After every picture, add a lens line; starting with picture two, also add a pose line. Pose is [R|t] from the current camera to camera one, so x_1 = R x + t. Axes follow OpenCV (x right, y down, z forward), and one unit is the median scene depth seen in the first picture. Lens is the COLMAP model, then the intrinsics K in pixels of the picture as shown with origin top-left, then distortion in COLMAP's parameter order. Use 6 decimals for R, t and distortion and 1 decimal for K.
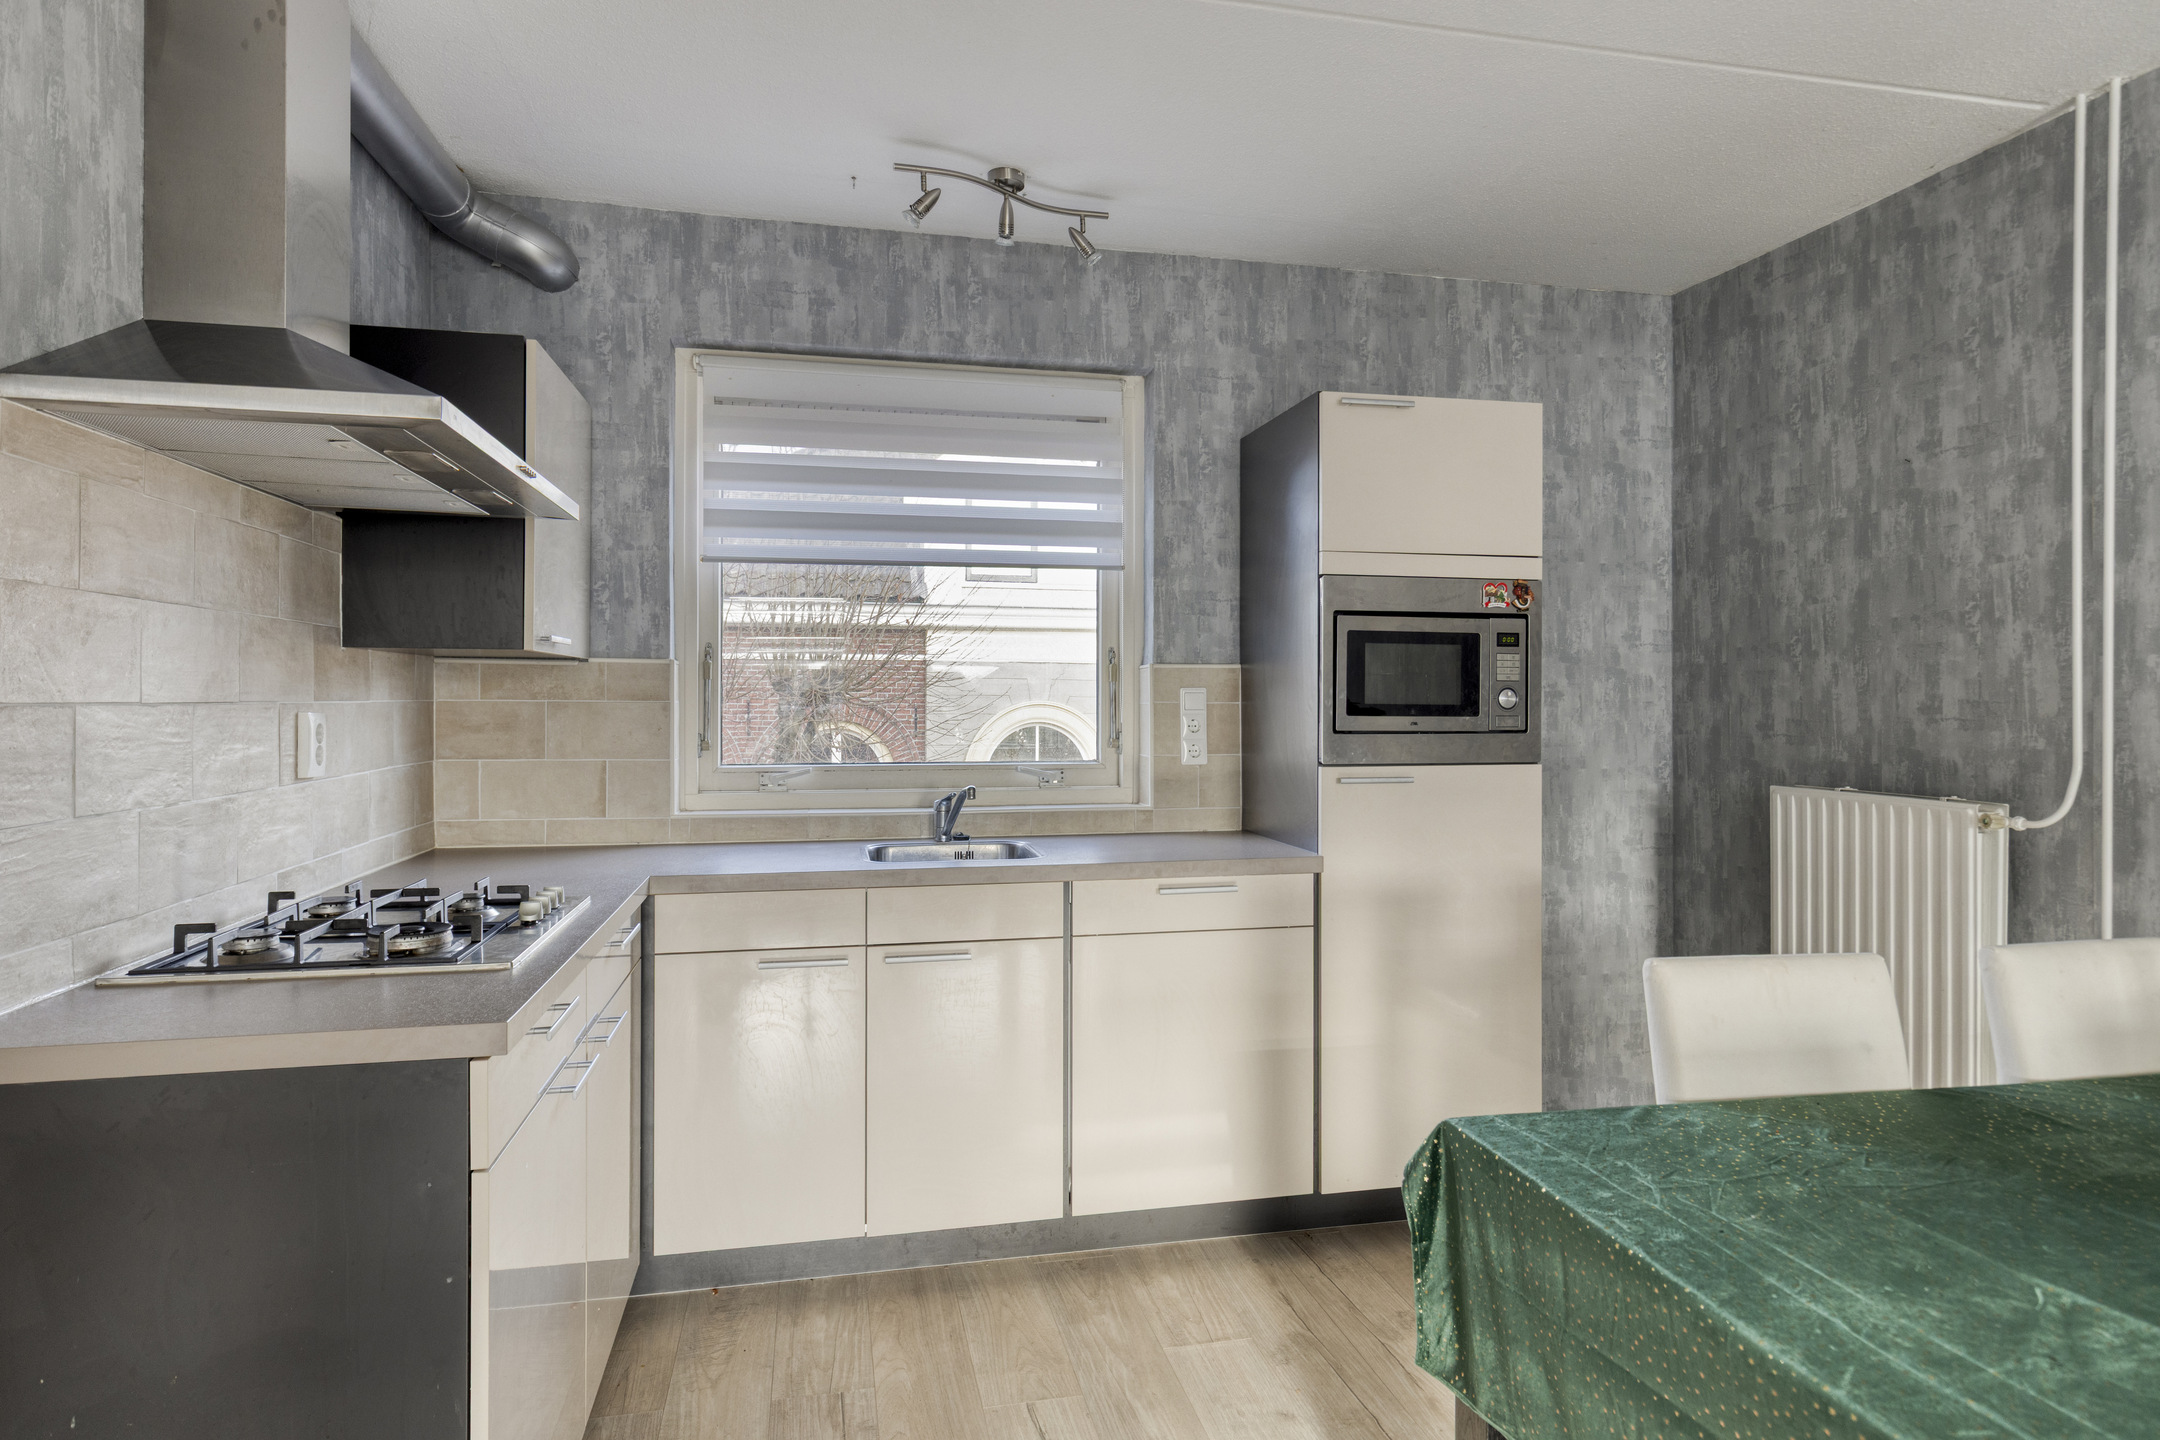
lens RADIAL K [[1206.8, 0, 1065.7], [0, 1206.8, 705.3], [0, 0, 1]] dist [-0.001087, 0.000865]
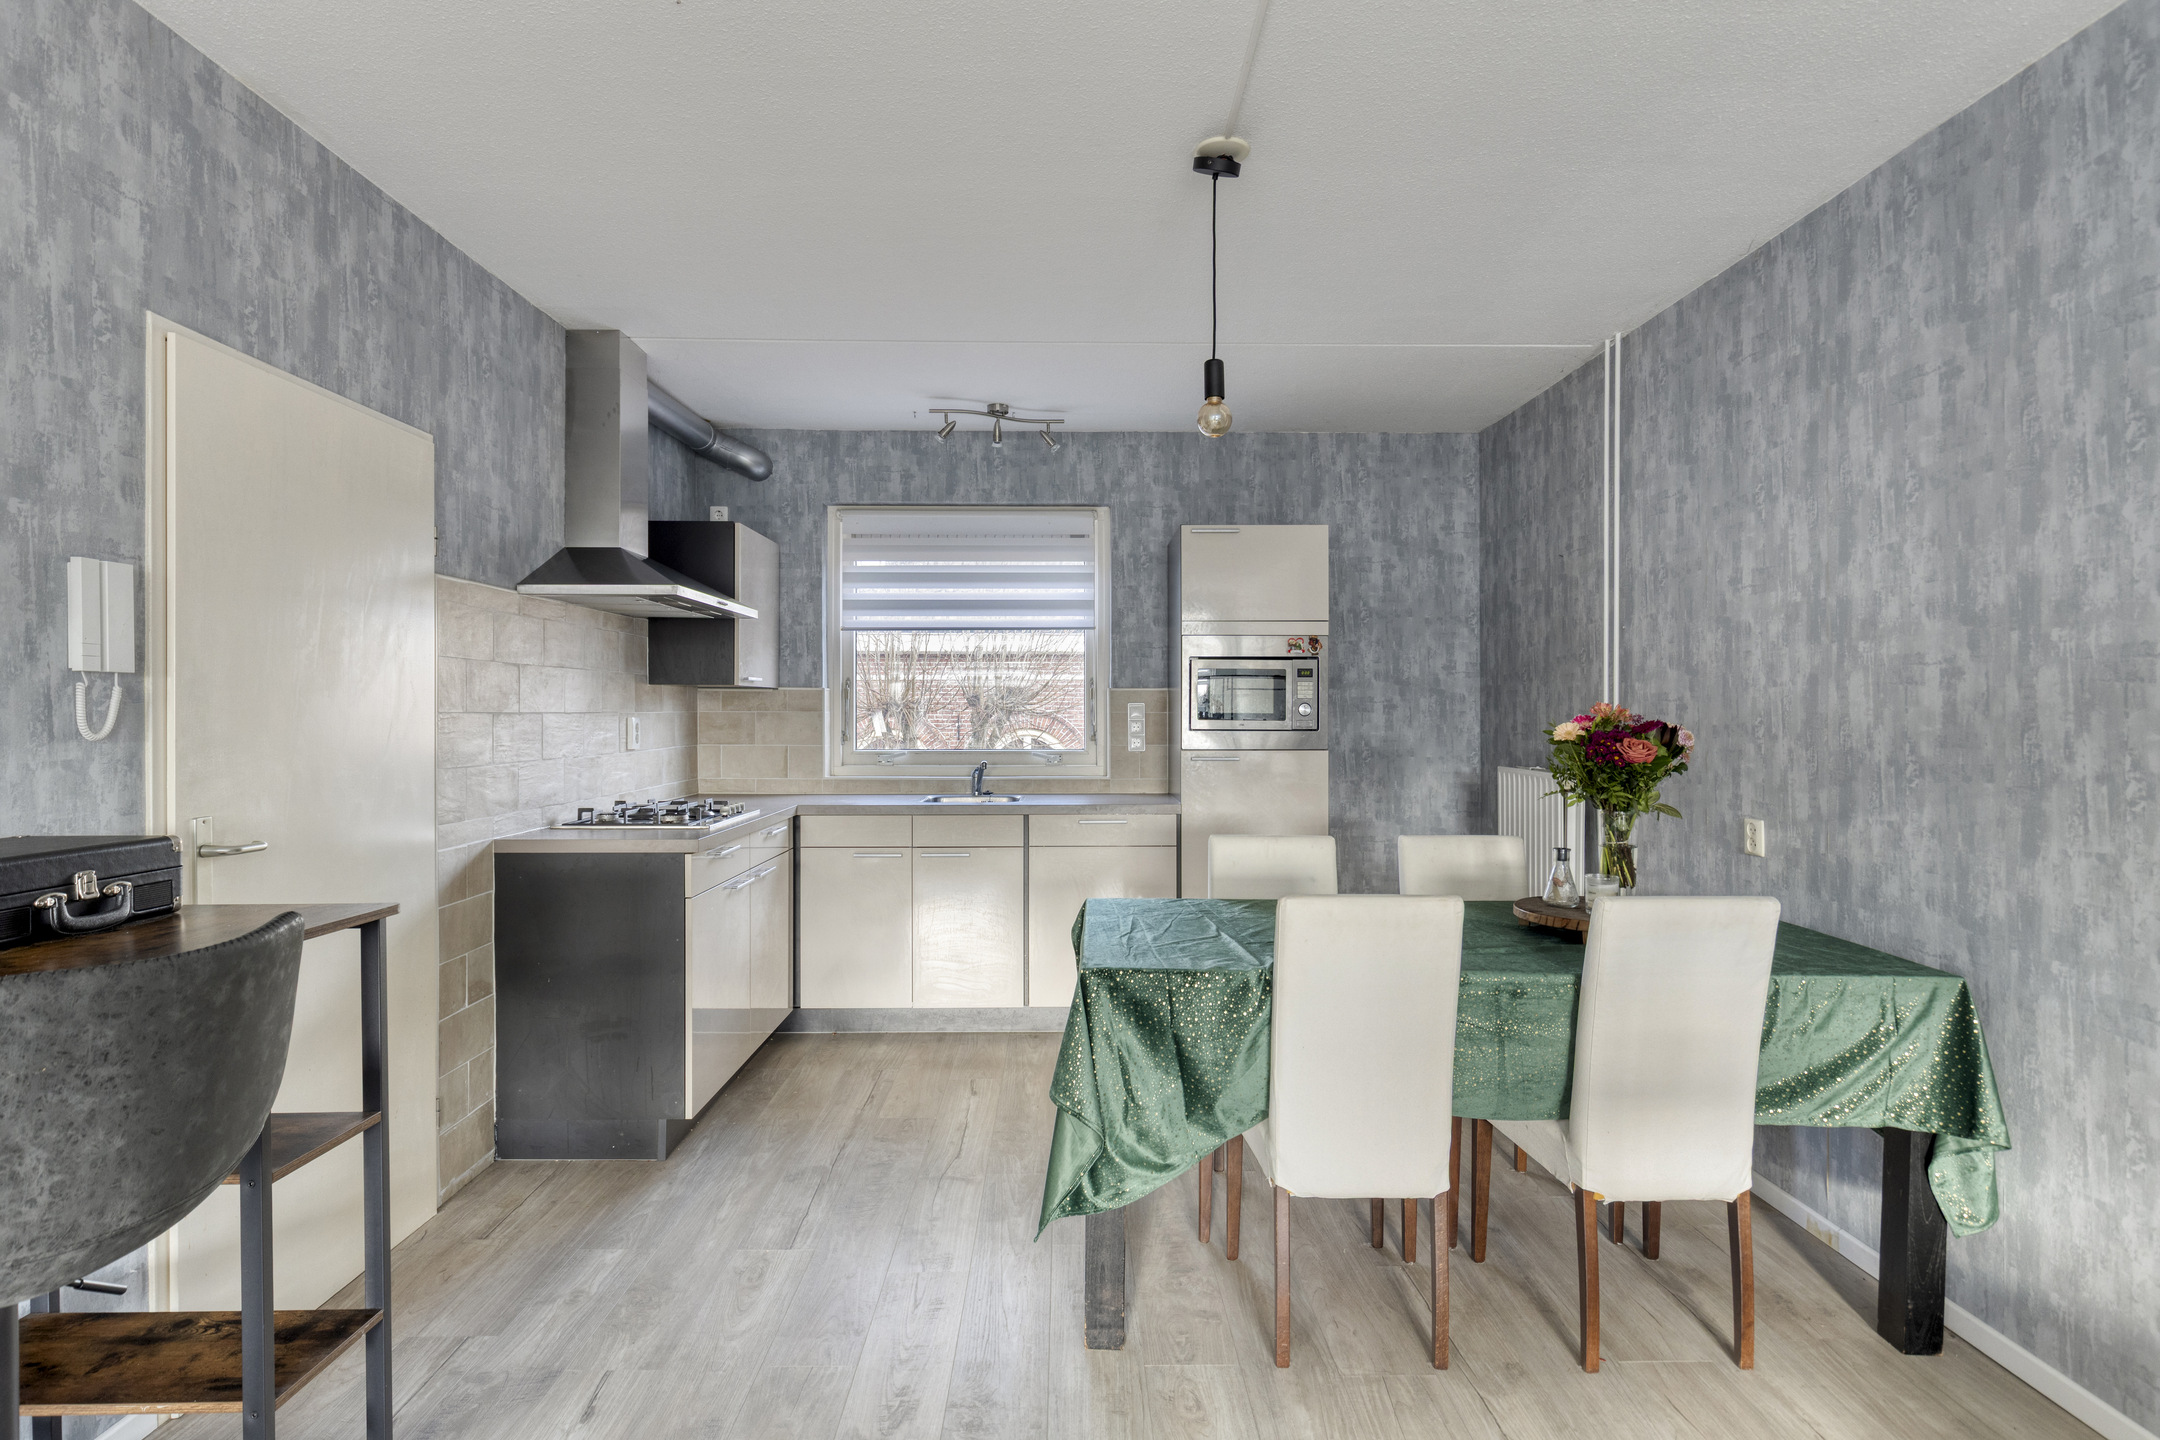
lens RADIAL K [[1196.8, 0, 1094.4], [0, 1196.8, 725.5], [0, 0, 1]] dist [-0.006644, -0.001042]
pose [[0.978421, 0.001337, -0.206615, 0.406092], [0.000297, 0.999969, 0.007877, 0.002812], [0.206619, -0.007768, 0.978391, -0.598205]]
